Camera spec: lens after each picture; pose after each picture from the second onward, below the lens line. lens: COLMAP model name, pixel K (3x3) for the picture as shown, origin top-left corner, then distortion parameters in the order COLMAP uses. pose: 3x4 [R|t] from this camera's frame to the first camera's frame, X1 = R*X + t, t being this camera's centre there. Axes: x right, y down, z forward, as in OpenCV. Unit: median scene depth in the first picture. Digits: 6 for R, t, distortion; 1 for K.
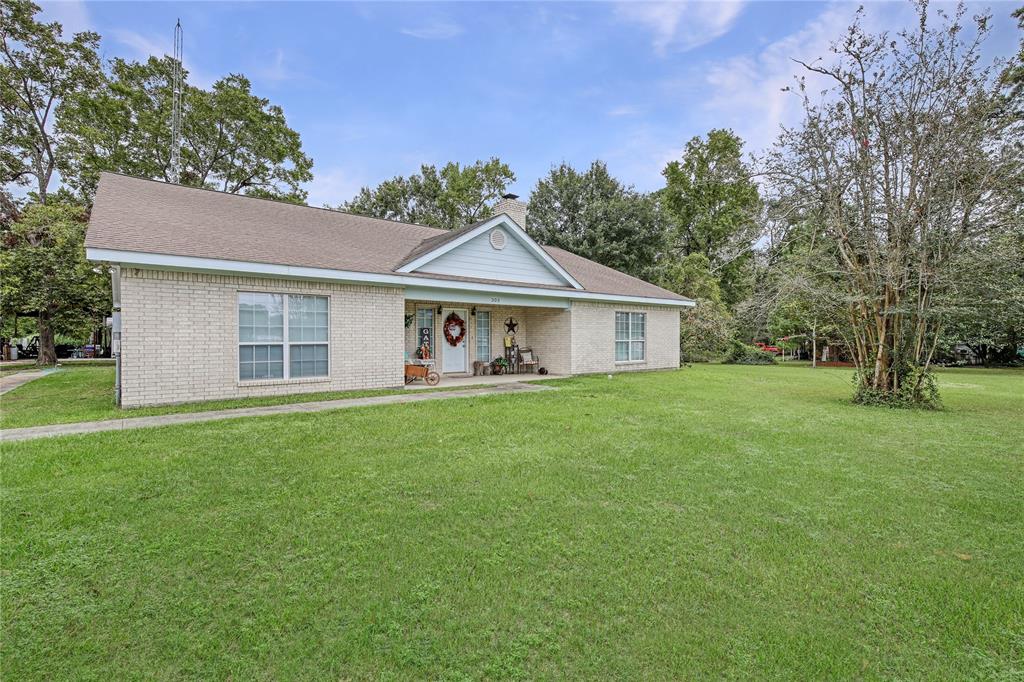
lens RADIAL K [[488.5, 0, 518.3], [0, 488.5, 345.6], [0, 0, 1]] dist [0.015802, -0.001353]
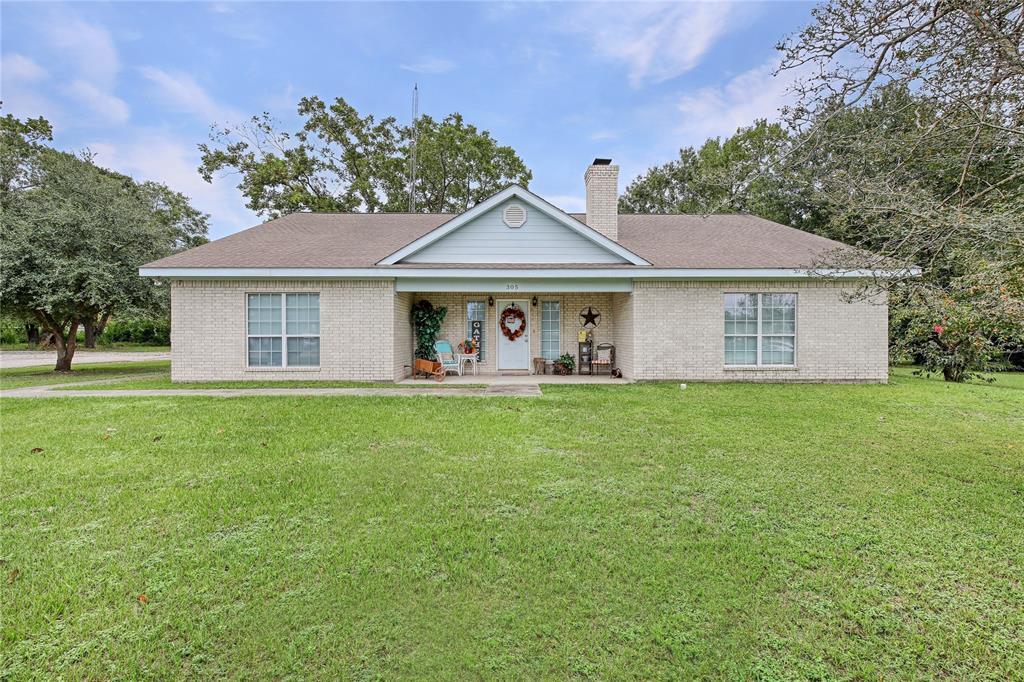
lens RADIAL K [[469.4, 0, 511.1], [0, 469.4, 341.6], [0, 0, 1]] dist [0.001515, 0.000327]
pose [[0.773844, 0.010378, -0.633291, 0.422003], [-0.009687, 0.999943, 0.004549, -0.001044], [0.633302, 0.002614, 0.773900, 0.321204]]
